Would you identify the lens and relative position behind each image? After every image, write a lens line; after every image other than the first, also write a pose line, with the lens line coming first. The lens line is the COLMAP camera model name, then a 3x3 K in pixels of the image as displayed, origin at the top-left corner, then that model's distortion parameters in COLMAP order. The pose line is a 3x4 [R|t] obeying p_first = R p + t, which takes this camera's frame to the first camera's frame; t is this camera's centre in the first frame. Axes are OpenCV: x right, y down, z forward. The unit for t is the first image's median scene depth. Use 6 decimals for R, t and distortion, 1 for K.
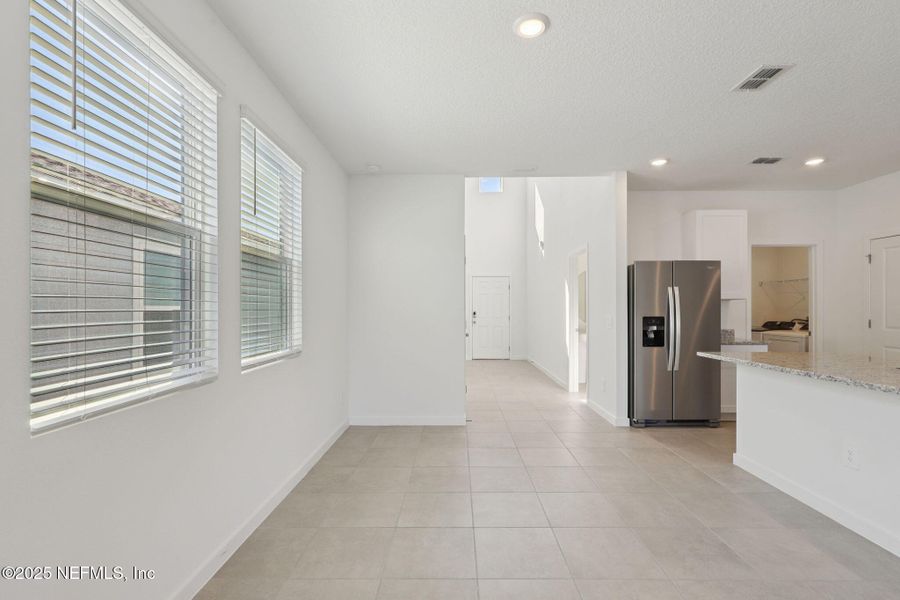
lens RADIAL K [[408.2, 0, 450.2], [0, 408.2, 307.4], [0, 0, 1]] dist [-0.001176, -0.000257]
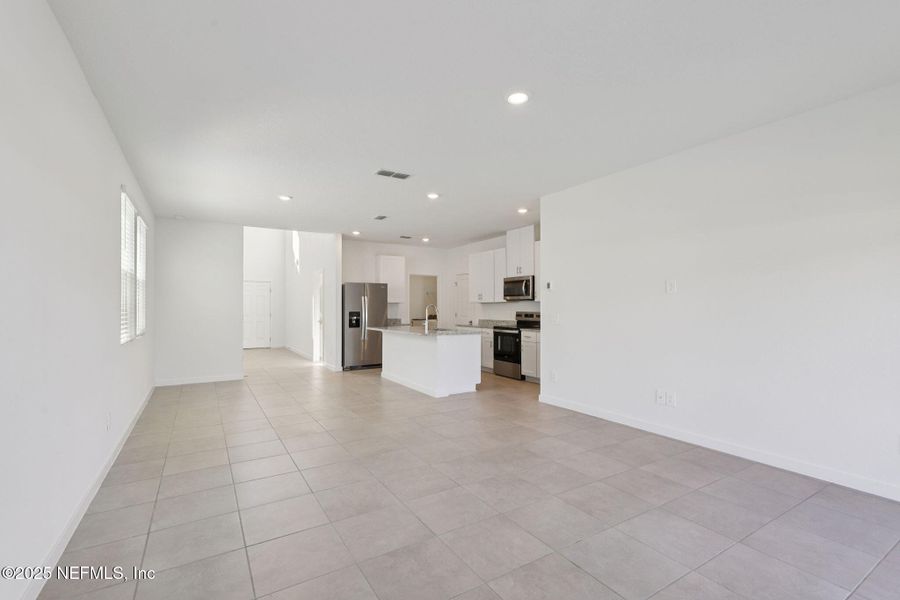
lens RADIAL K [[408.2, 0, 451.8], [0, 408.2, 301.5], [0, 0, 1]] dist [-0.001176, -0.000257]
pose [[0.842352, 0.008456, 0.538861, -0.144789], [-0.000704, 0.999893, -0.014590, 0.002034], [-0.538927, 0.011910, 0.842268, -0.839018]]
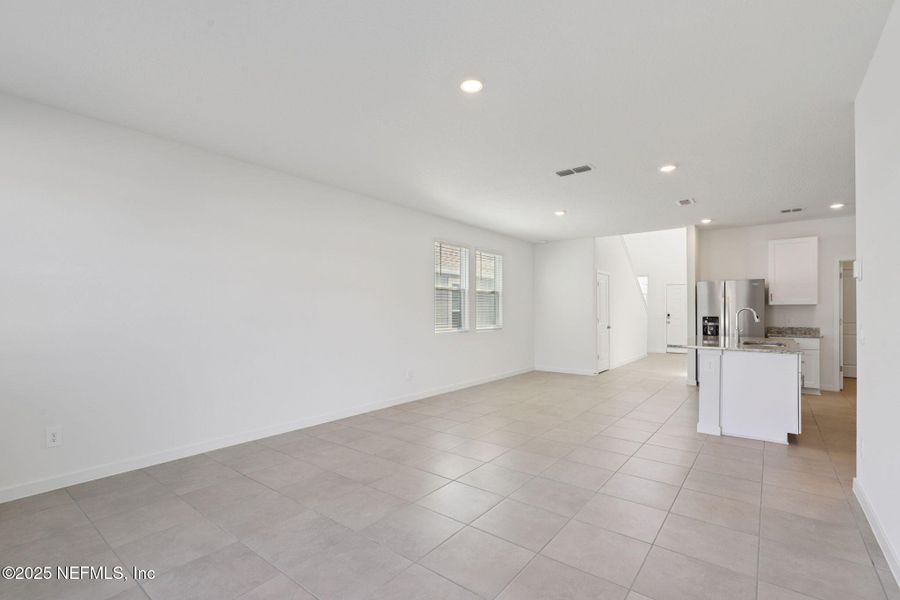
lens RADIAL K [[408.2, 0, 452.7], [0, 408.2, 312.0], [0, 0, 1]] dist [-0.001176, -0.000257]
pose [[0.797921, 0.002808, -0.602756, 0.647094], [0.000093, 0.999989, 0.004781, -0.002118], [0.602762, -0.003871, 0.797911, -0.846783]]
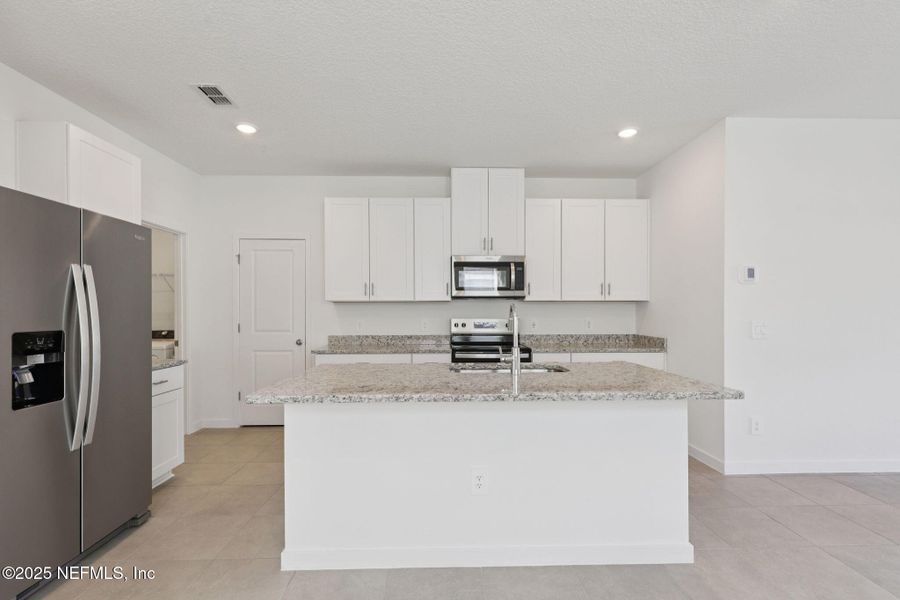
lens RADIAL K [[408.2, 0, 451.6], [0, 408.2, 314.4], [0, 0, 1]] dist [-0.001176, -0.000257]
pose [[-0.044678, -0.008156, 0.998968, 0.066787], [0.000934, 0.999966, 0.008206, 0.001823], [-0.999001, 0.001300, -0.044668, 0.594410]]
